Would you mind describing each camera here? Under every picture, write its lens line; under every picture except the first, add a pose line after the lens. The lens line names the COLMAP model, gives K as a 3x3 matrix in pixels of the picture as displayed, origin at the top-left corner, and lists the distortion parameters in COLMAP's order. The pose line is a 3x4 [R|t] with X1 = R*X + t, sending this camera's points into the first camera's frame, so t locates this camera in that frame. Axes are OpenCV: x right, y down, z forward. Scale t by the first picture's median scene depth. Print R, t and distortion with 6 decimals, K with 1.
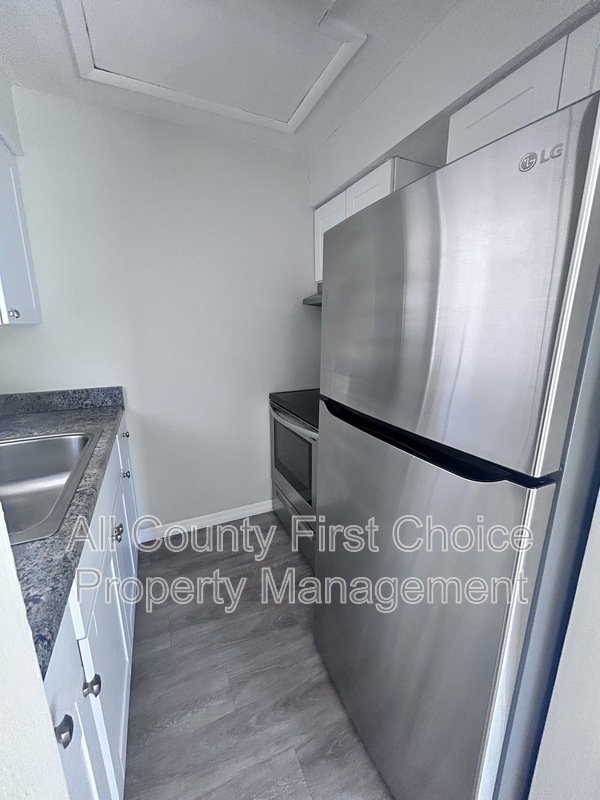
lens RADIAL K [[325.2, 0, 301.0], [0, 325.2, 401.1], [0, 0, 1]] dist [0.002114, -0.000631]
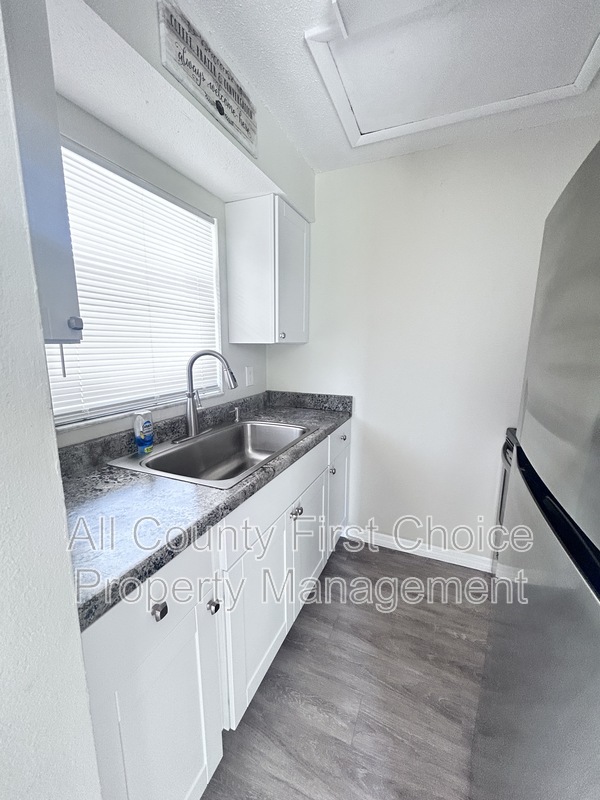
lens RADIAL K [[325.2, 0, 298.7], [0, 325.2, 400.3], [0, 0, 1]] dist [0.002114, -0.000631]
pose [[0.661944, 0.132100, -0.737821, 0.215975], [-0.173693, 0.984588, 0.020451, -0.026526], [0.729151, 0.114616, 0.674686, 0.109685]]
